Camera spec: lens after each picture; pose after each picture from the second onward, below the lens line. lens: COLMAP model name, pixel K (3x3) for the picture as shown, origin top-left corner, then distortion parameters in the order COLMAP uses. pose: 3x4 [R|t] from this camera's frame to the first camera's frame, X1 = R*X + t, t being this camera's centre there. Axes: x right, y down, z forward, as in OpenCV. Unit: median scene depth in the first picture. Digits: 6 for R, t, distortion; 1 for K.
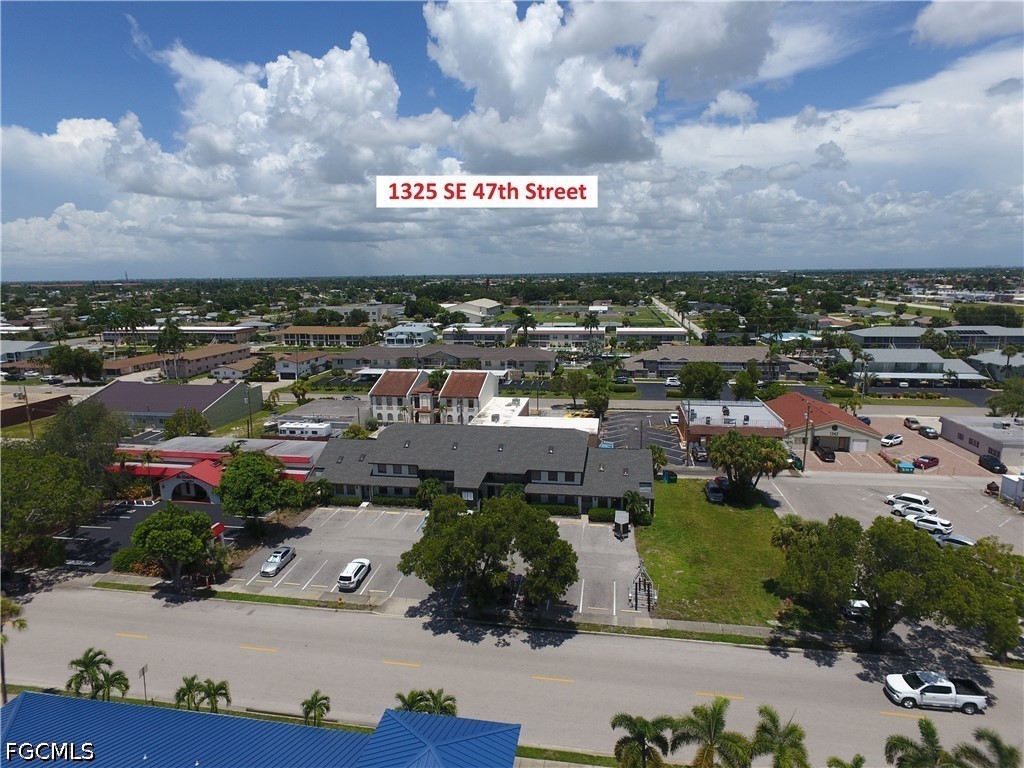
lens RADIAL K [[590.9, 0, 510.7], [0, 590.9, 384.0], [0, 0, 1]] dist [-0.014652, 0.013819]
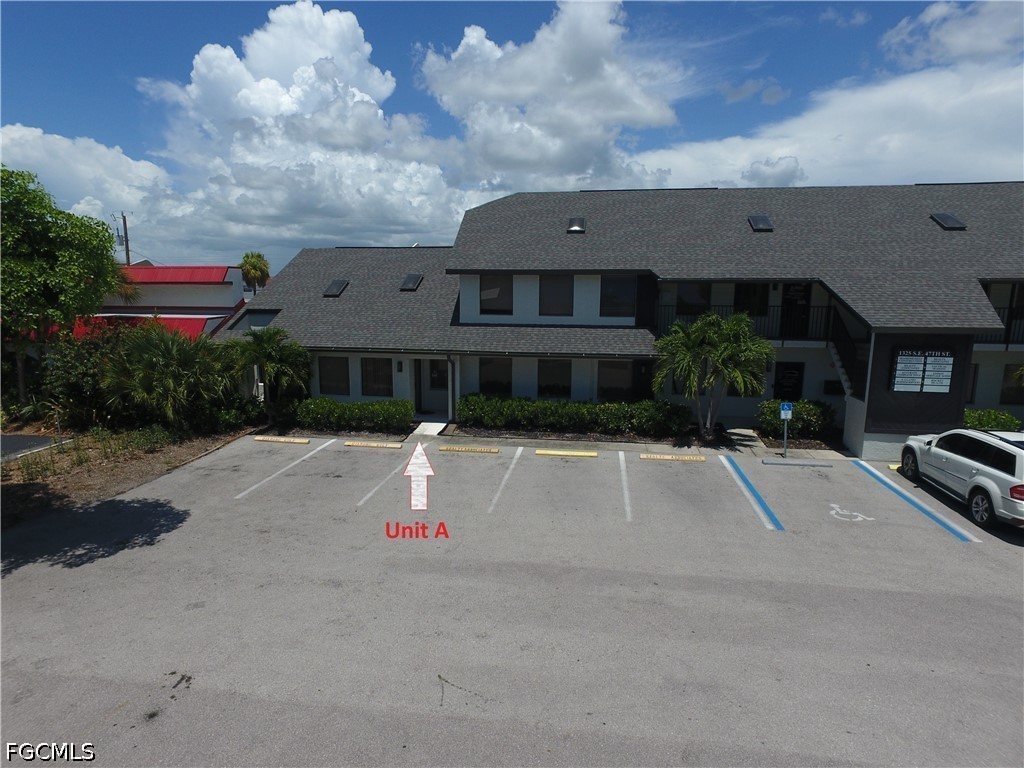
lens RADIAL K [[590.9, 0, 510.5], [0, 590.9, 388.7], [0, 0, 1]] dist [-0.014652, 0.013819]
pose [[0.999953, 0.009599, 0.001546, -0.214299], [-0.009582, 0.999897, -0.010705, 0.191438], [-0.001649, 0.010689, 0.999942, 0.747584]]
